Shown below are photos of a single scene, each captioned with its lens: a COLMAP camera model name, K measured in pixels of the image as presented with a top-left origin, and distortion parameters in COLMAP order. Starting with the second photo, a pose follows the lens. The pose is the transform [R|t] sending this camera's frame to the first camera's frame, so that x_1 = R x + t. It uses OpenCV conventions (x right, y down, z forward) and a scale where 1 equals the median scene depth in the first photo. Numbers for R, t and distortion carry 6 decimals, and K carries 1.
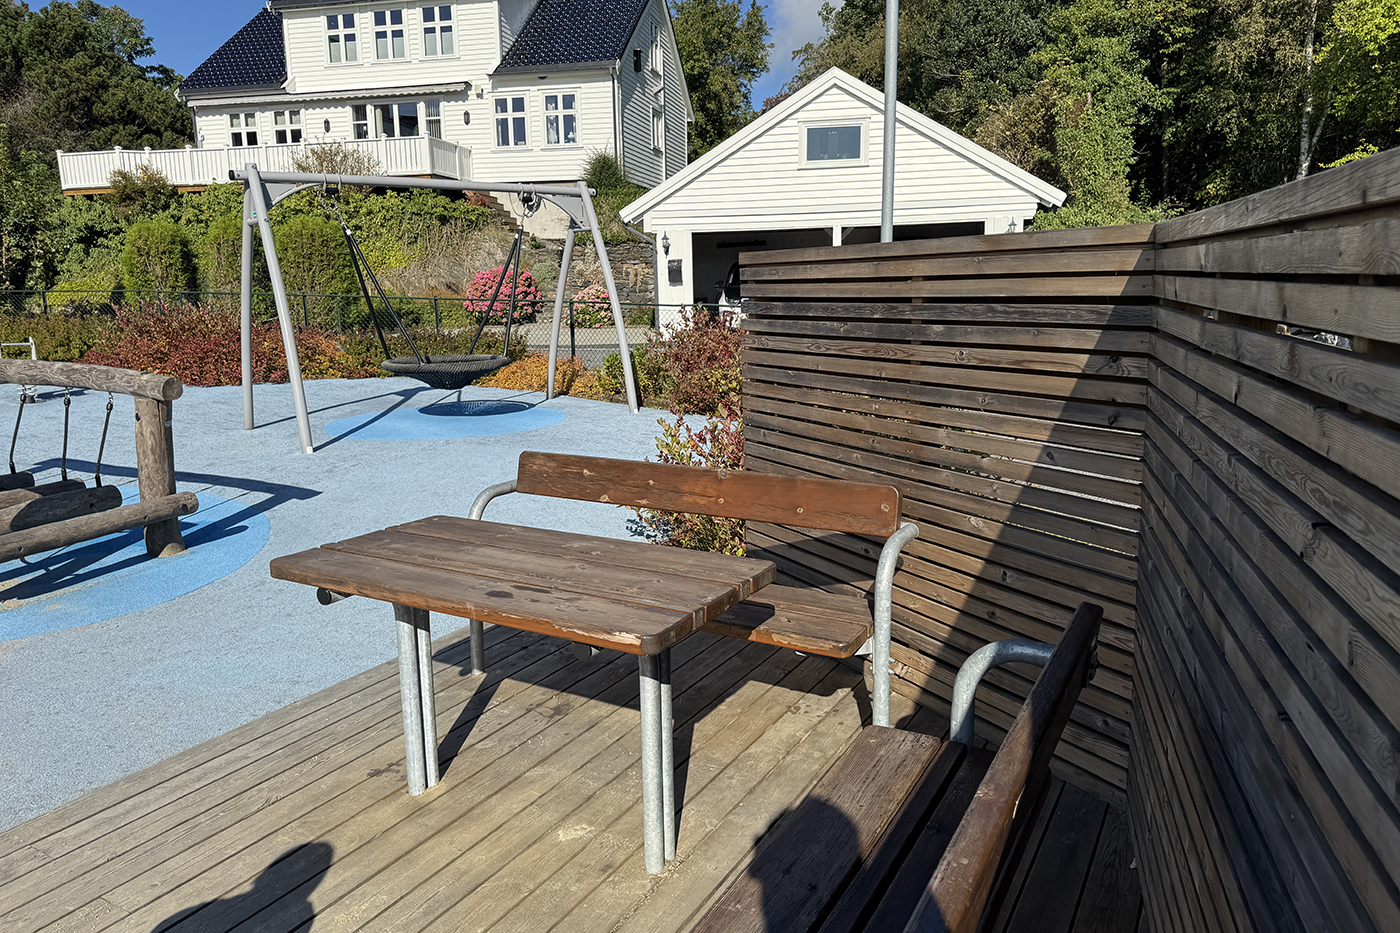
lens RADIAL K [[999.8, 0, 695.6], [0, 999.8, 456.7], [0, 0, 1]] dist [0.031856, -0.040338]
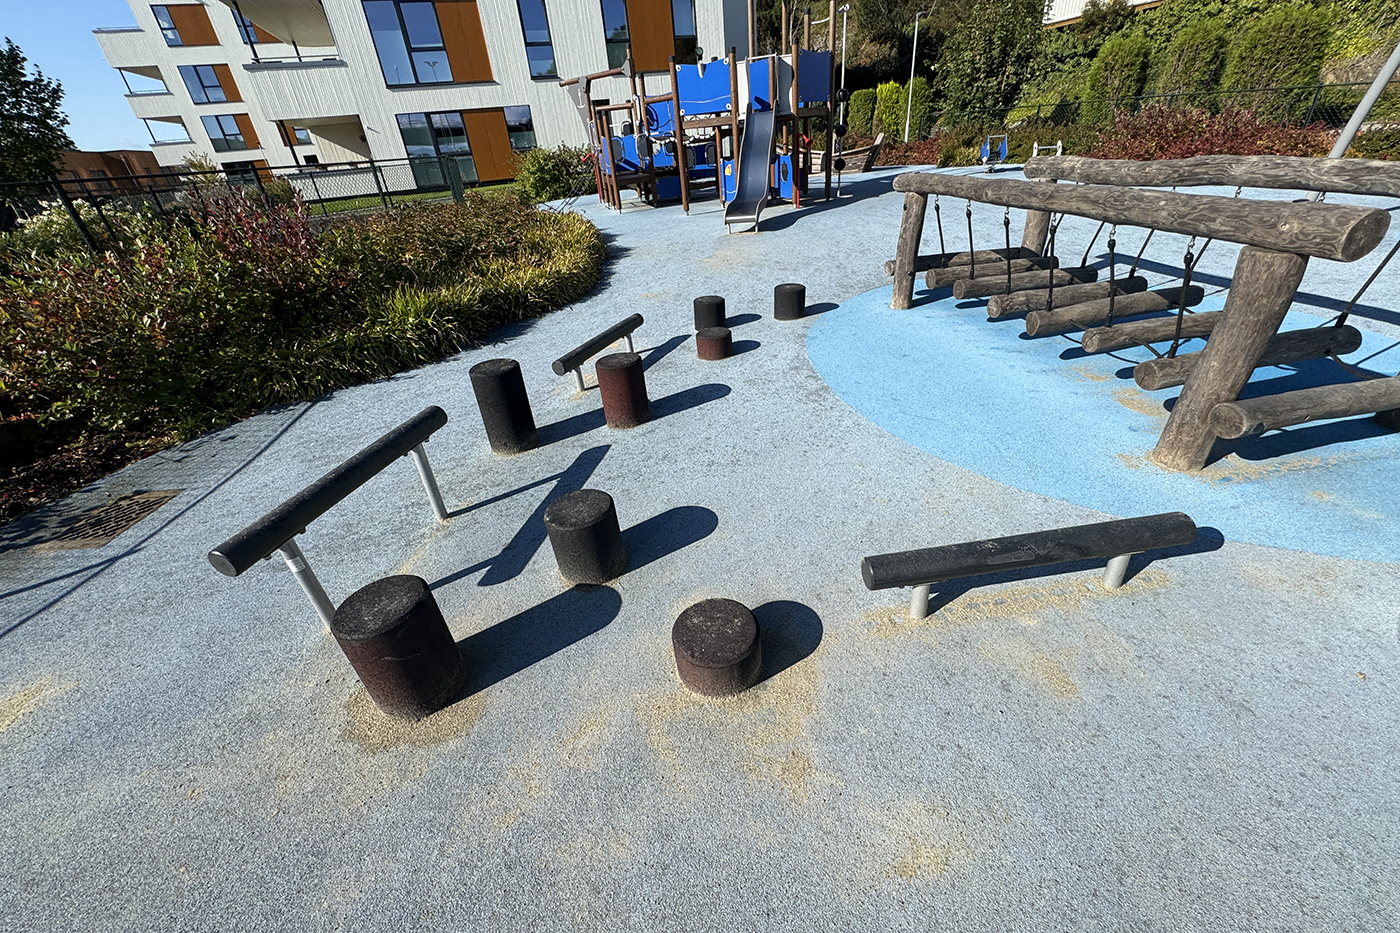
lens RADIAL K [[556.4, 0, 700.0], [0, 556.4, 466.5], [0, 0, 1]] dist [-0.002147, -0.000266]
pose [[0.574959, 0.386386, -0.721199, -0.103484], [-0.070752, 0.901643, 0.426654, -0.004837], [0.815117, -0.194282, 0.545746, 0.058479]]
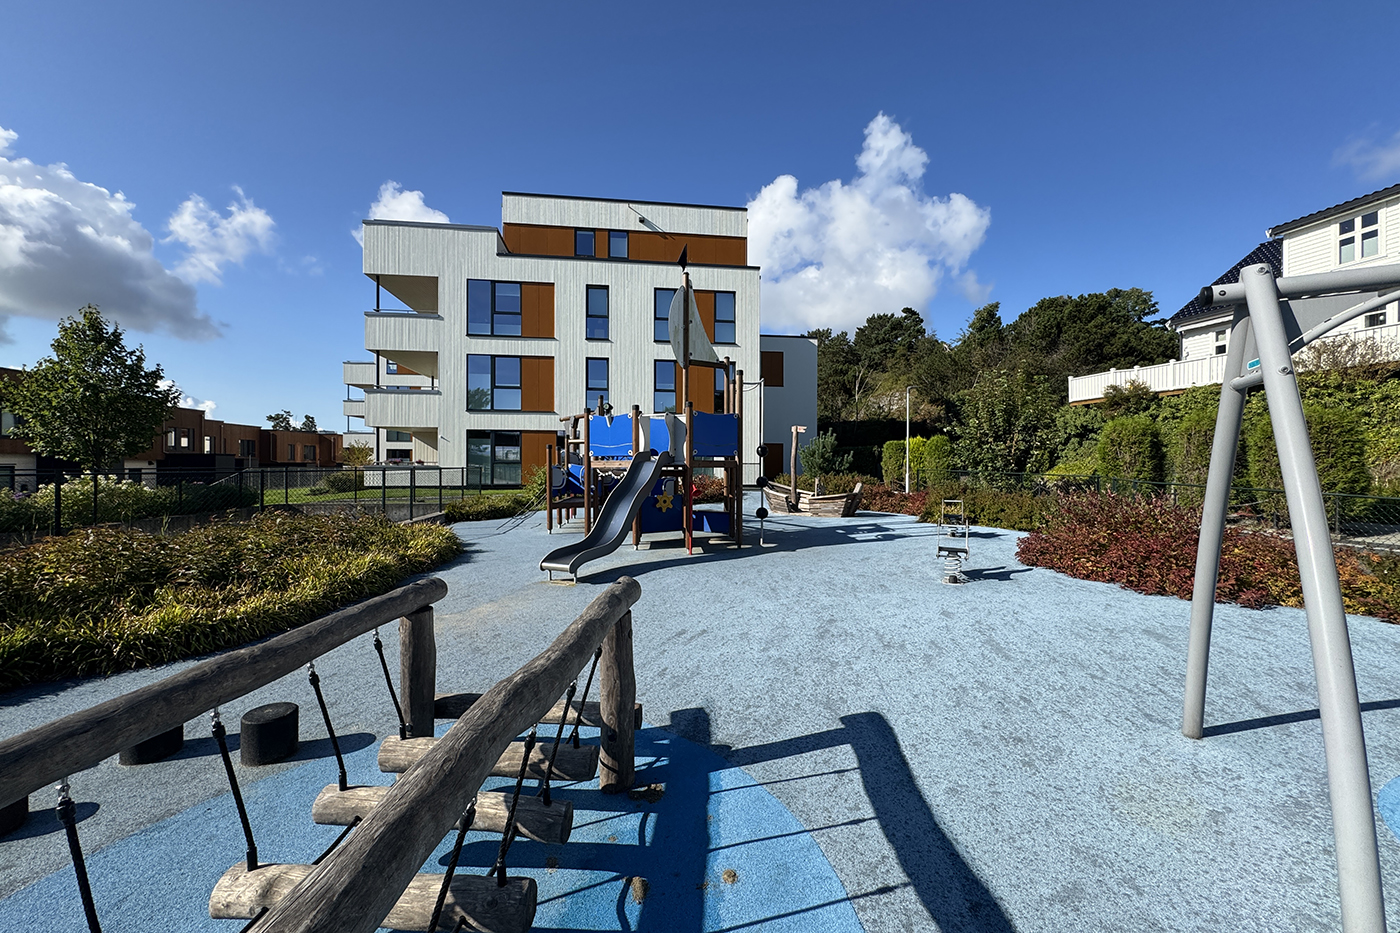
lens RADIAL K [[556.4, 0, 700.0], [0, 556.4, 466.5], [0, 0, 1]] dist [-0.002147, -0.000266]
pose [[0.396276, 0.022672, -0.917851, -0.092990], [-0.168439, 0.984523, -0.048403, -0.041917], [0.902548, 0.173783, 0.393962, 0.206472]]
